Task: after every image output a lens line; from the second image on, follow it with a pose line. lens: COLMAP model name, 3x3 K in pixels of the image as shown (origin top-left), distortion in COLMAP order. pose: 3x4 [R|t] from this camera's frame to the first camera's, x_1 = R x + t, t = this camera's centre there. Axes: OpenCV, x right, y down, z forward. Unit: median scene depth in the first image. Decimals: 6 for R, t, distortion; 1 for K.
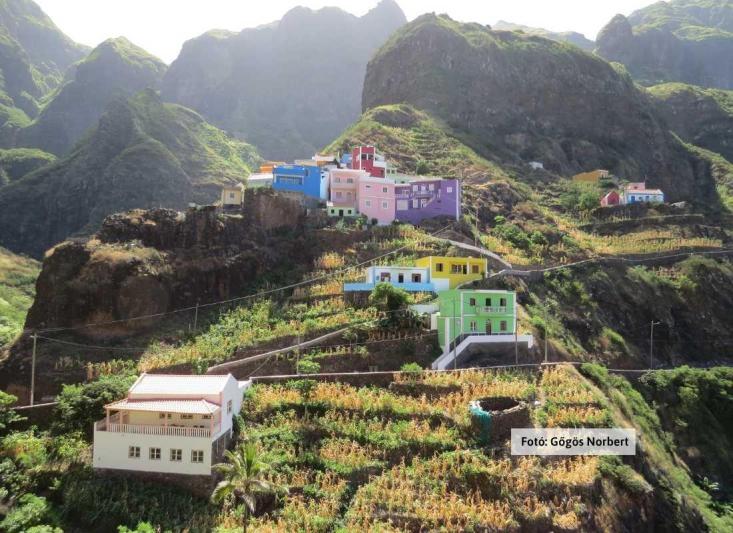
lens RADIAL K [[533.3, 0, 366.5], [0, 533.3, 266.5], [0, 0, 1]] dist [-0.006651, -0.003699]
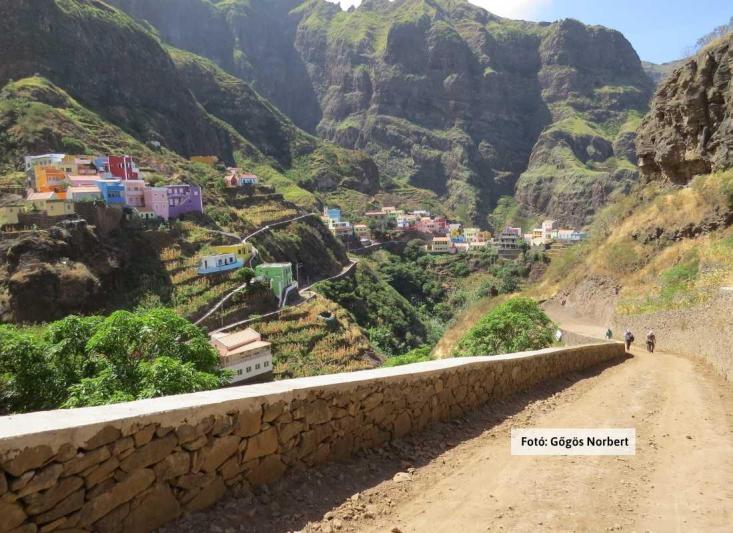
lens RADIAL K [[533.3, 0, 366.5], [0, 533.3, 266.5], [0, 0, 1]] dist [-0.006651, -0.003699]
pose [[0.555693, -0.138728, 0.819731, -0.816462], [0.003581, 0.986370, 0.164502, -0.181126], [-0.831380, -0.088477, 0.548616, -0.237453]]
